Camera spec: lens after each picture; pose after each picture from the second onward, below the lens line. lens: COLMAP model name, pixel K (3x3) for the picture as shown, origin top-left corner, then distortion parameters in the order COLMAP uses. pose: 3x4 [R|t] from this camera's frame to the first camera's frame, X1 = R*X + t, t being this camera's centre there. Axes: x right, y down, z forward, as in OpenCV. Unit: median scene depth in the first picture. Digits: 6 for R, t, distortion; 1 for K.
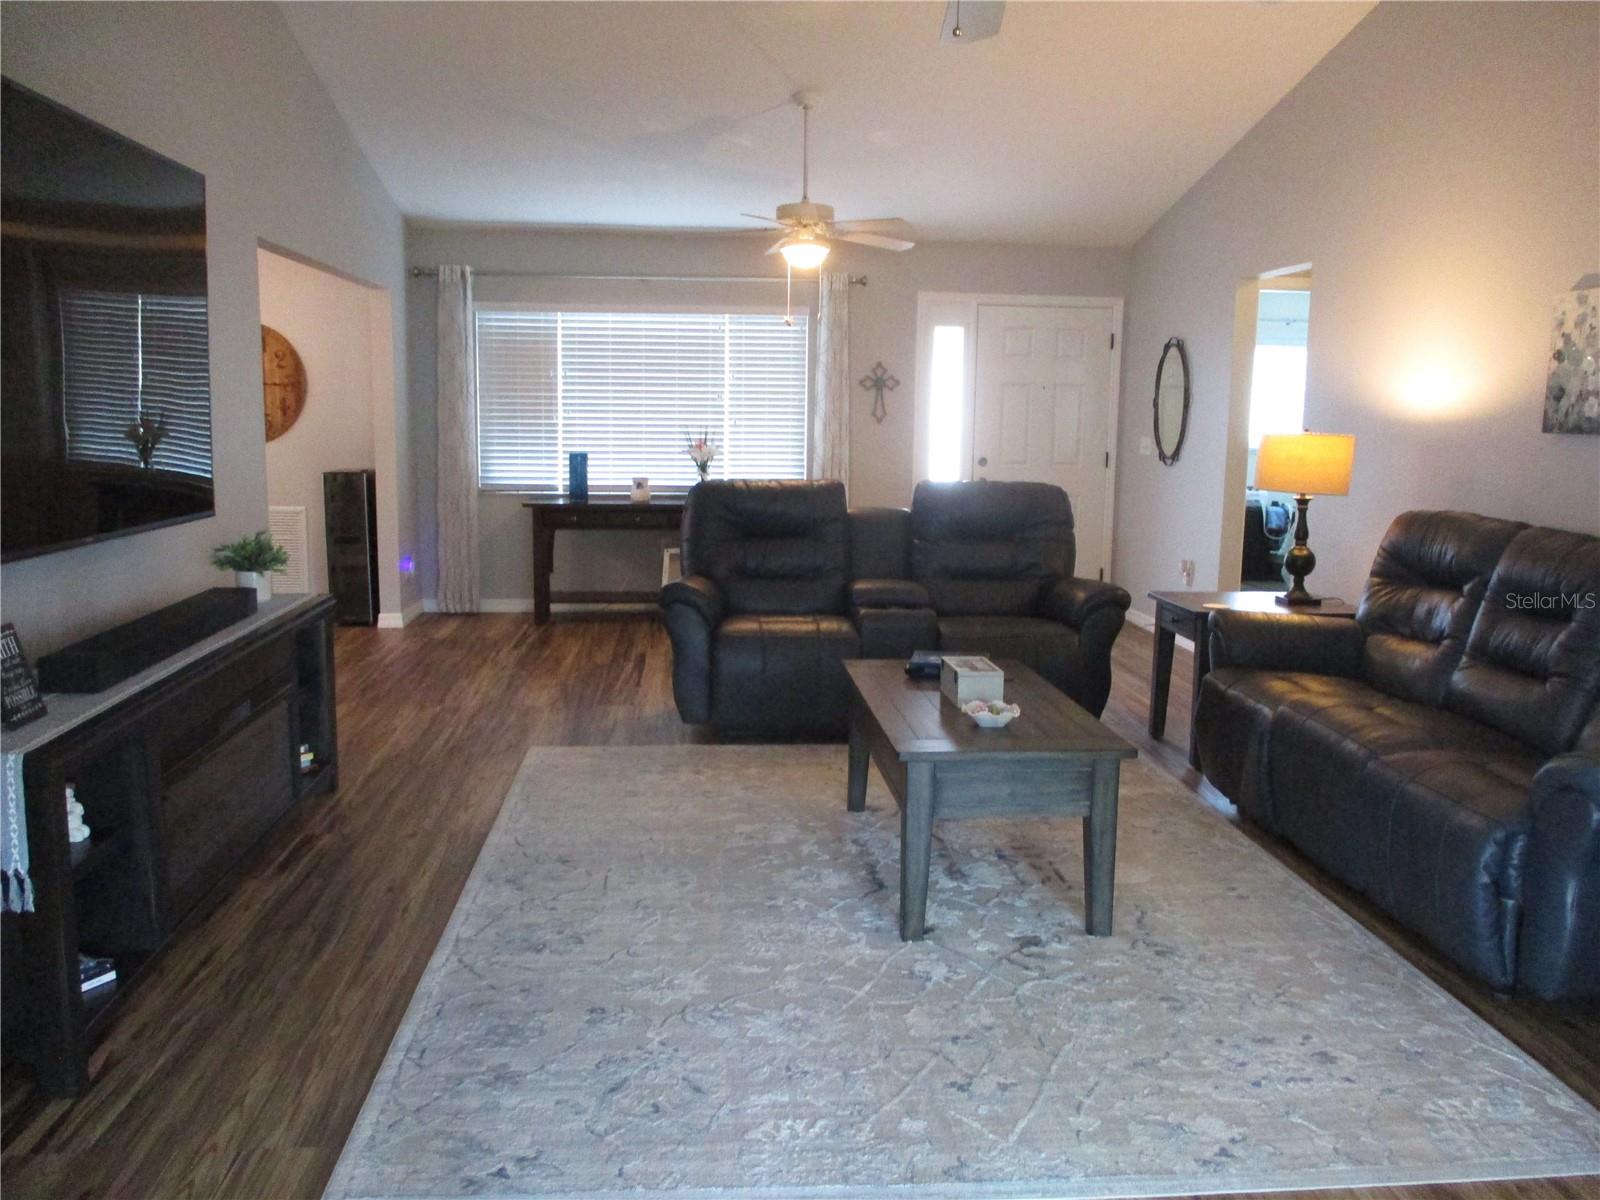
lens RADIAL K [[1344.5, 0, 800.0], [0, 1344.5, 600.0], [0, 0, 1]] dist [0.004611, 0.007015]
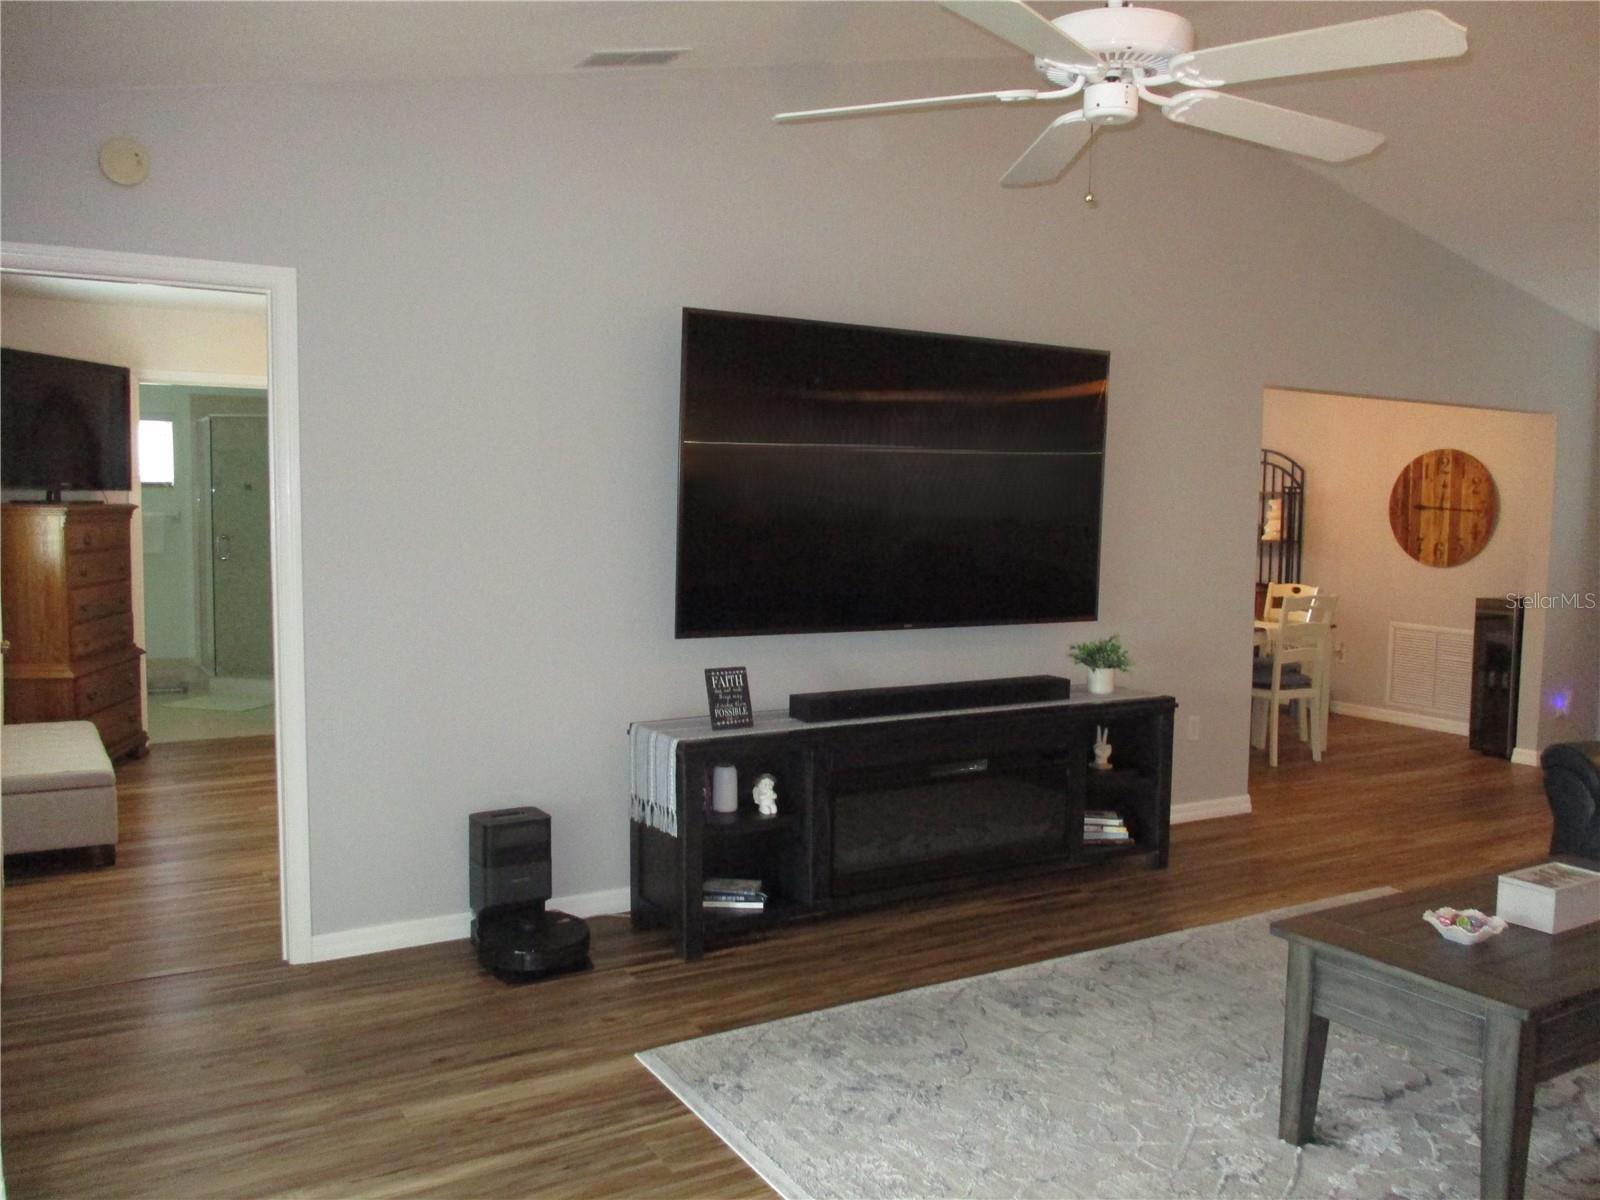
lens RADIAL K [[1325.1, 0, 800.0], [0, 1325.1, 600.0], [0, 0, 1]] dist [-0.032786, 0.009559]
pose [[0.439374, 0.060941, -0.896235, 0.791064], [-0.136002, 0.990708, 0.000691, -0.067238], [0.887949, 0.121586, 0.443579, 0.318357]]
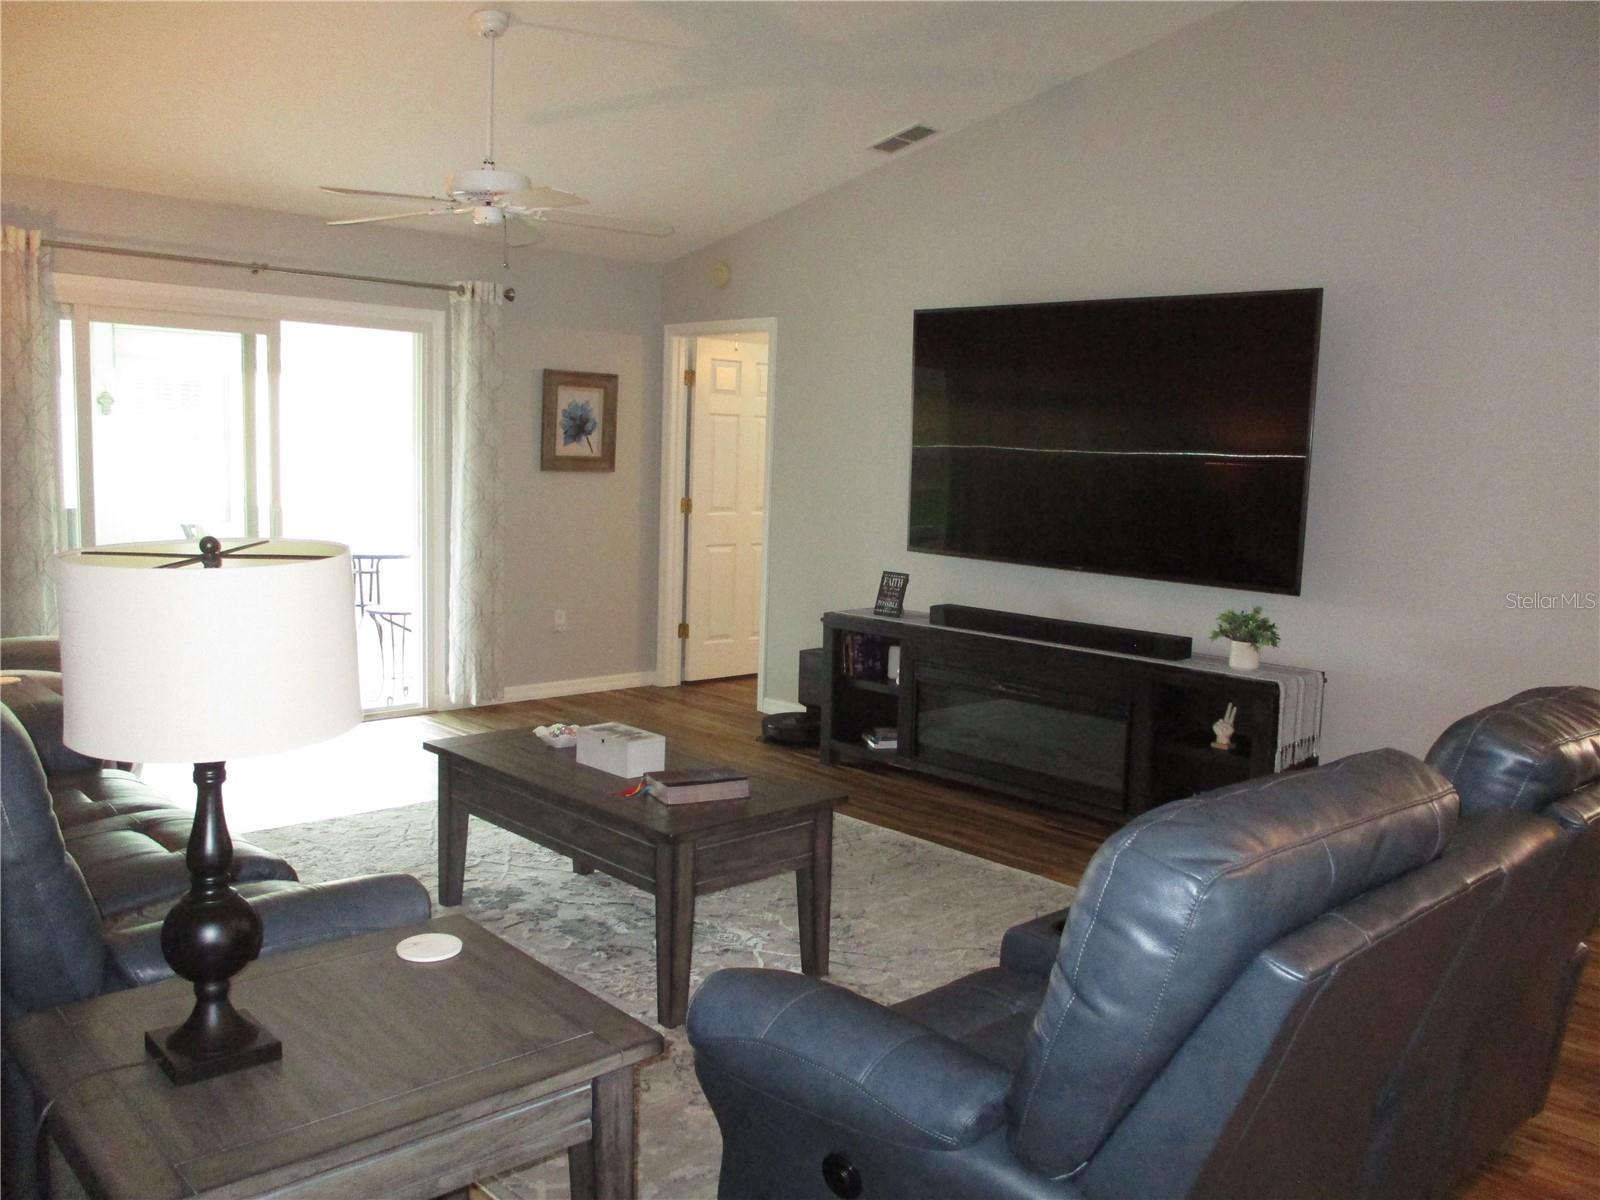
lens RADIAL K [[1325.1, 0, 800.0], [0, 1325.1, 600.0], [0, 0, 1]] dist [-0.032786, 0.009559]
pose [[-0.775029, 0.037635, -0.630804, 0.820221], [-0.131537, 0.966753, 0.219289, -0.355938], [0.618084, 0.252929, -0.744311, 2.289042]]
